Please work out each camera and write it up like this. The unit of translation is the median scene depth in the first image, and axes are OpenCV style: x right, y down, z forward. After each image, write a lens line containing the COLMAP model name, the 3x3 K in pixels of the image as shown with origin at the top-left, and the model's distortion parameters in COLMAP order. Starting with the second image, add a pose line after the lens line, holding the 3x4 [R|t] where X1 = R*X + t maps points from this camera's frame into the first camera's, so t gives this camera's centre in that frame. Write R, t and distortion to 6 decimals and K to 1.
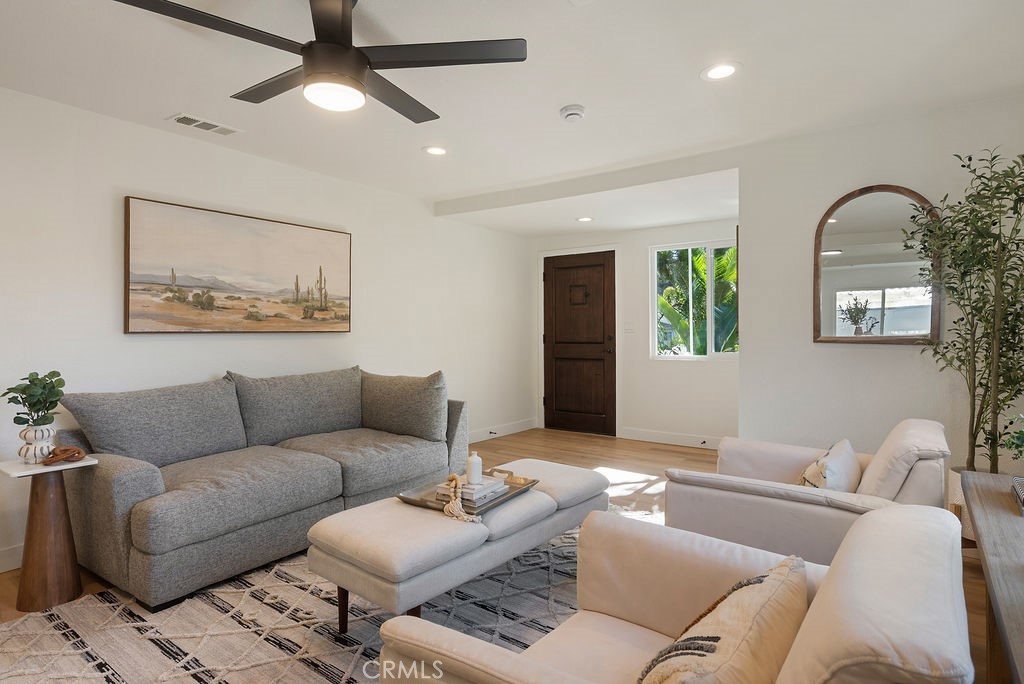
lens RADIAL K [[556.2, 0, 512.6], [0, 556.2, 338.5], [0, 0, 1]] dist [0.003833, 0.001658]
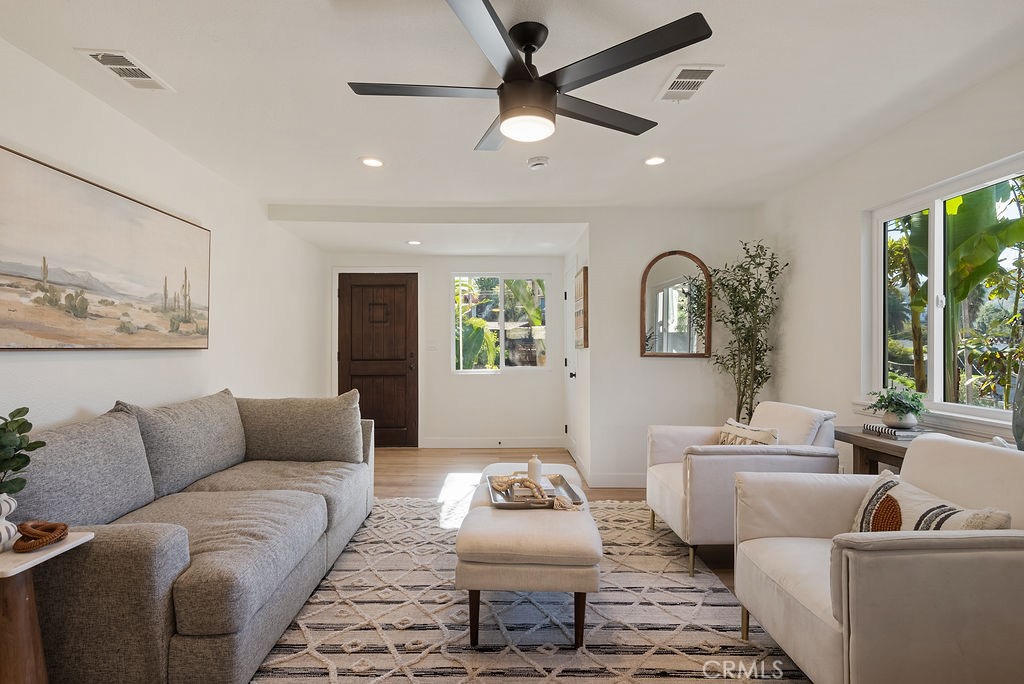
lens RADIAL K [[547.7, 0, 507.8], [0, 547.7, 346.4], [0, 0, 1]] dist [0.002918, 0.001207]
pose [[0.794712, 0.005098, 0.606966, -0.488660], [0.005489, 0.999863, -0.015585, -0.000145], [-0.606962, 0.015717, 0.794575, 0.090604]]
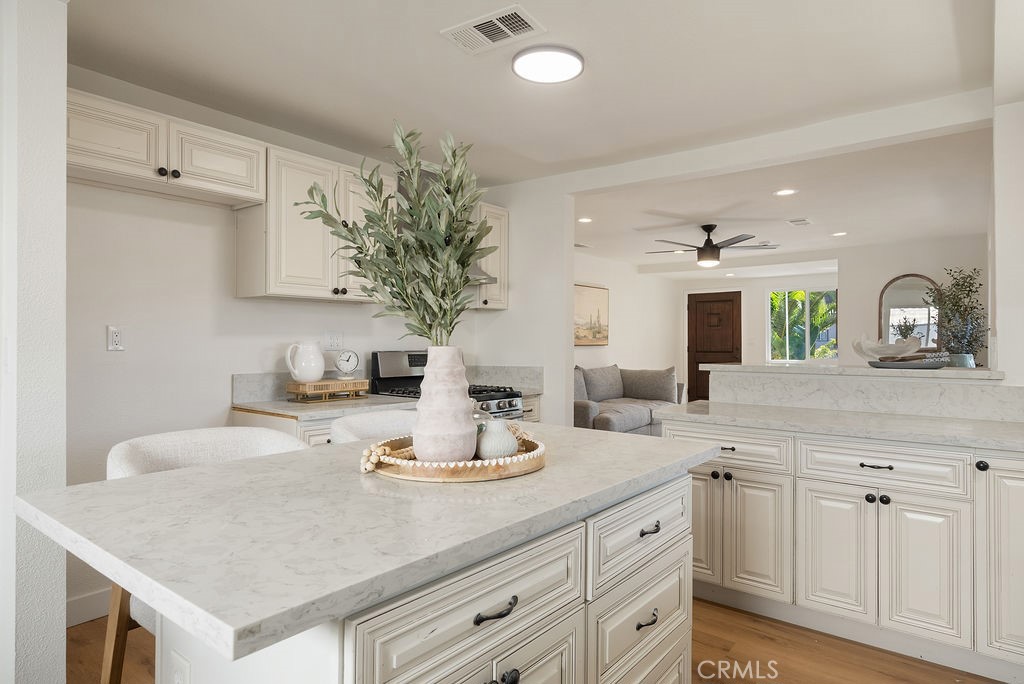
lens RADIAL K [[597.0, 0, 507.2], [0, 597.0, 340.8], [0, 0, 1]] dist [0.002511, 0.002276]
pose [[0.999185, 0.001624, -0.040332, -0.604427], [-0.002136, 0.999918, -0.012649, -0.000484], [0.040308, 0.012724, 0.999106, -1.023168]]
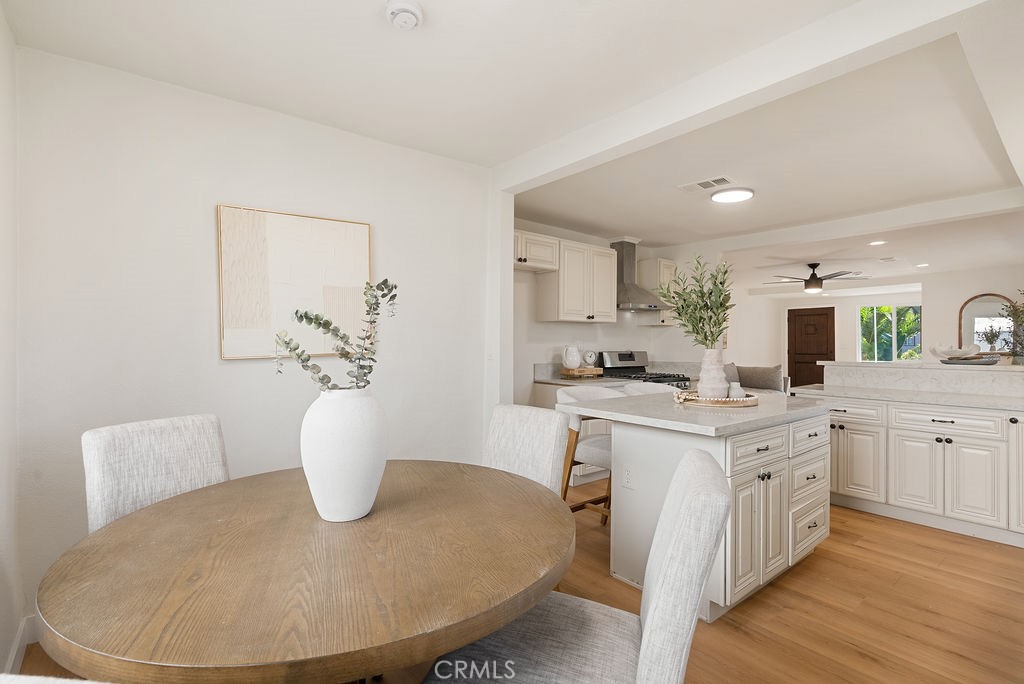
lens RADIAL K [[475.4, 0, 509.8], [0, 475.4, 340.3], [0, 0, 1]] dist [0.000430, 0.000440]
pose [[0.968060, 0.002814, -0.250703, -0.773321], [-0.008019, 0.999773, -0.019744, 0.001683], [0.250591, 0.021124, 0.967863, -1.387766]]
